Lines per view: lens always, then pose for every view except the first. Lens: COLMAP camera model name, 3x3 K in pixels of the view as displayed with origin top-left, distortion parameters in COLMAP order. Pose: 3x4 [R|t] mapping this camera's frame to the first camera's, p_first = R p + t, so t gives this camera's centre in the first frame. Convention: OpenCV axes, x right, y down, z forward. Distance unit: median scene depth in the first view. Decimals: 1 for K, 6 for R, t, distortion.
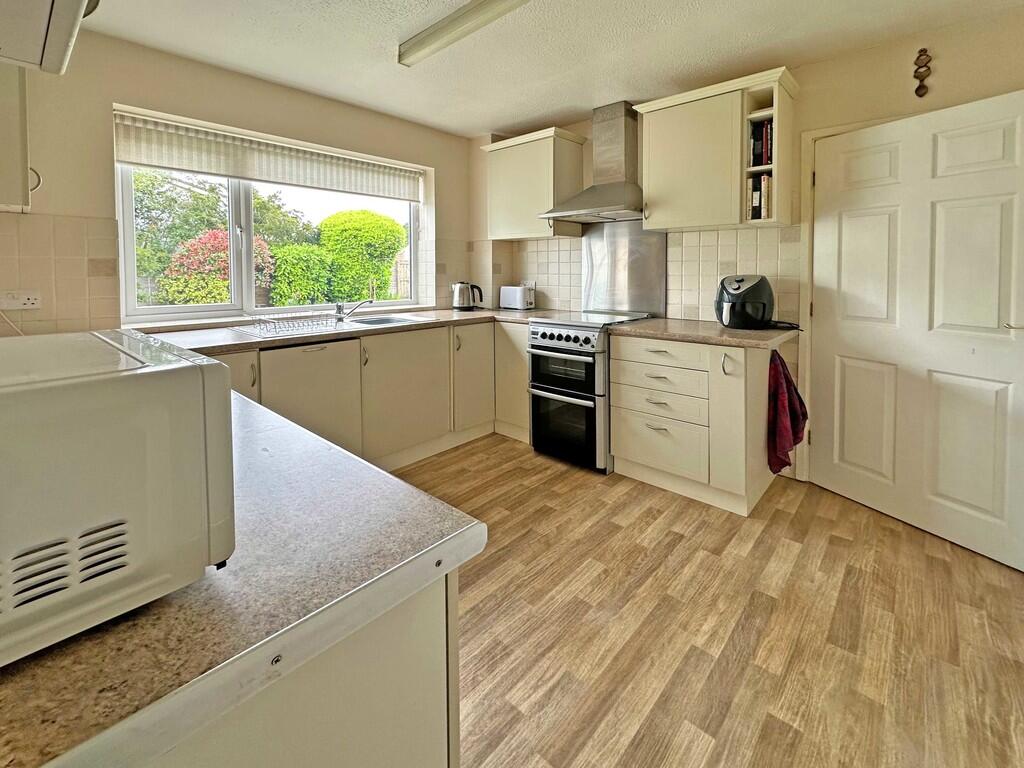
lens RADIAL K [[445.9, 0, 508.6], [0, 445.9, 377.7], [0, 0, 1]] dist [-0.000788, -0.000159]
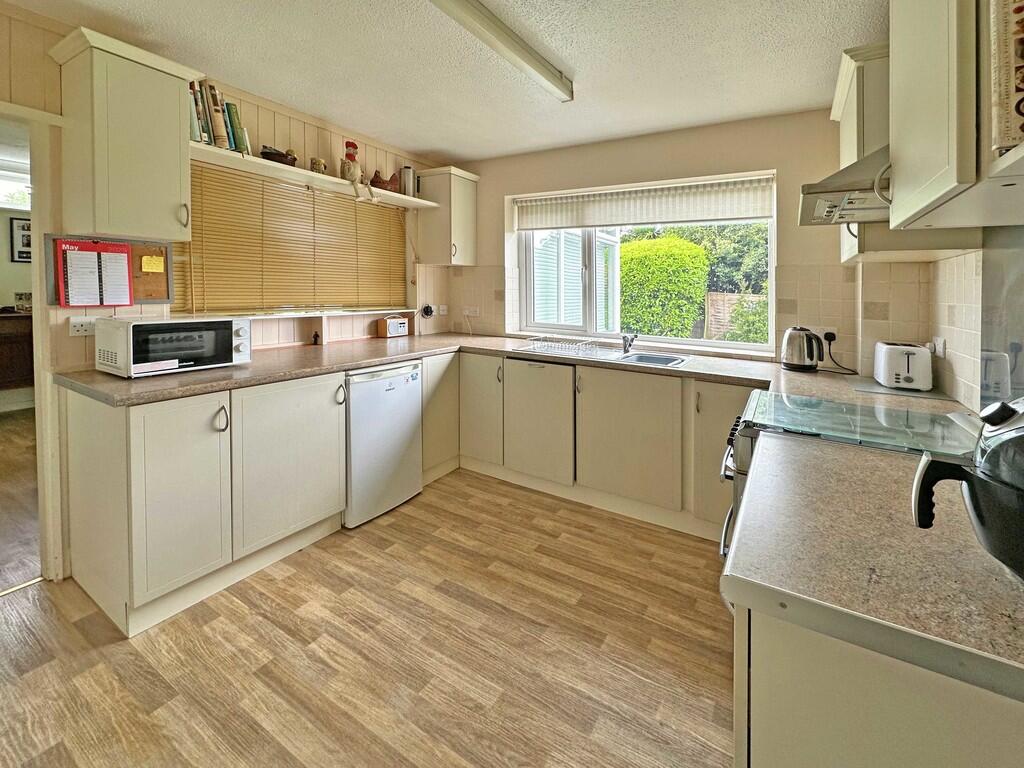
lens RADIAL K [[450.1, 0, 507.2], [0, 450.1, 390.5], [0, 0, 1]] dist [-0.000285, 0.000286]
pose [[0.173427, 0.226002, -0.958565, 0.894714], [-0.254296, 0.950584, 0.178112, -0.240527], [0.951450, 0.212870, 0.222328, 0.812736]]
